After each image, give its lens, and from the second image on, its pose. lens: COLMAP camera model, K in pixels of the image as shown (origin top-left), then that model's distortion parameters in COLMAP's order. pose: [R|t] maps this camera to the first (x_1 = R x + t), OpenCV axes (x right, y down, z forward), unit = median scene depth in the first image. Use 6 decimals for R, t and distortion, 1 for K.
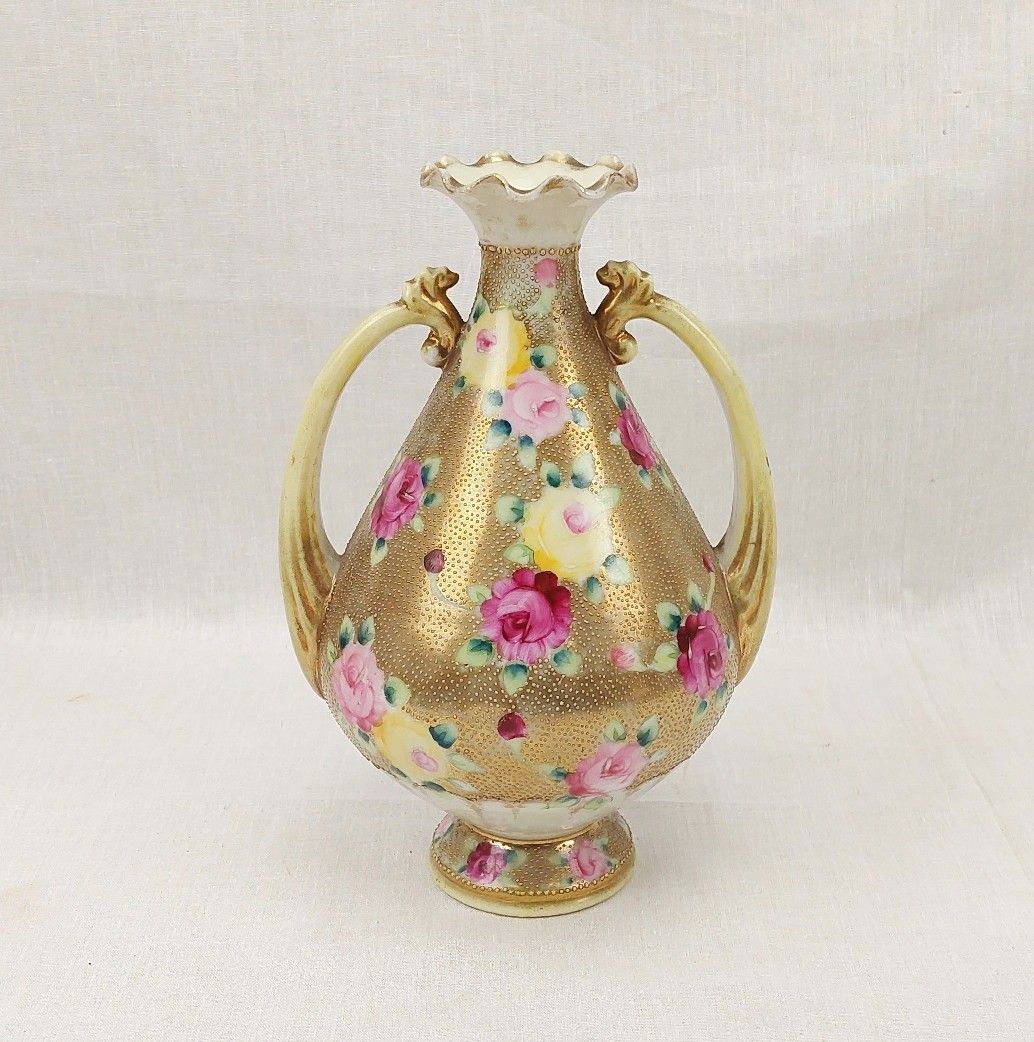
lens RADIAL K [[1740.1, 0, 618.4], [0, 1740.1, 518.5], [0, 0, 1]] dist [0.395244, -0.047353]
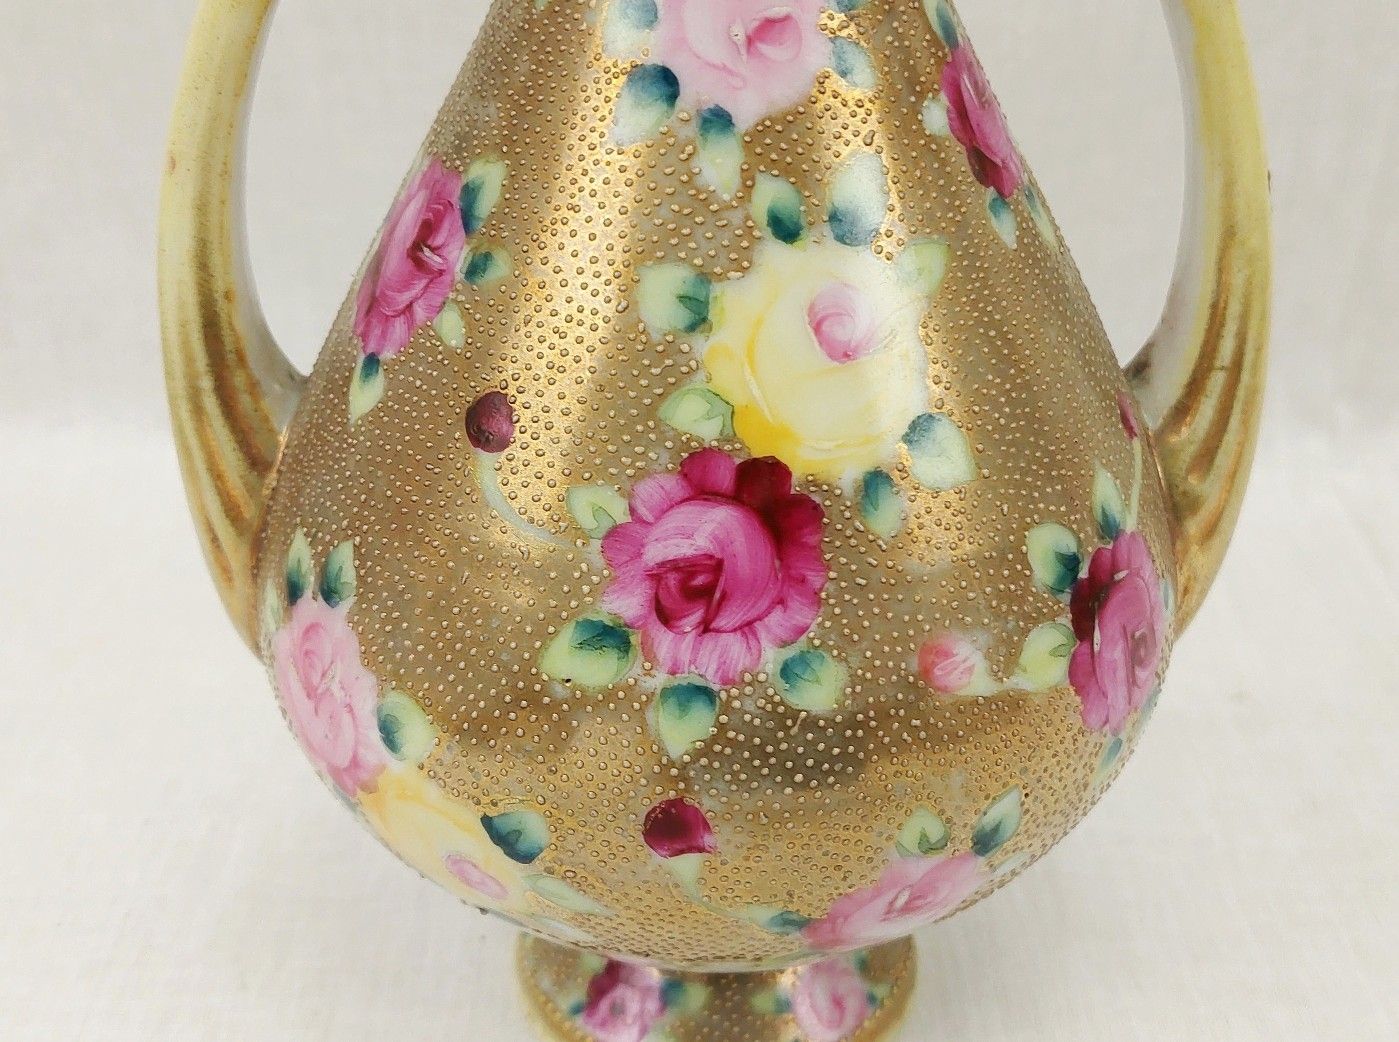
lens RADIAL K [[1772.4, 0, 750.9], [0, 1772.4, 523.6], [0, 0, 1]] dist [0.303712, -1.430774]
pose [[0.999727, 0.015917, -0.017123, -0.036795], [-0.012976, 0.987040, 0.159949, -0.019752], [0.019447, -0.159684, 0.986977, 0.586786]]
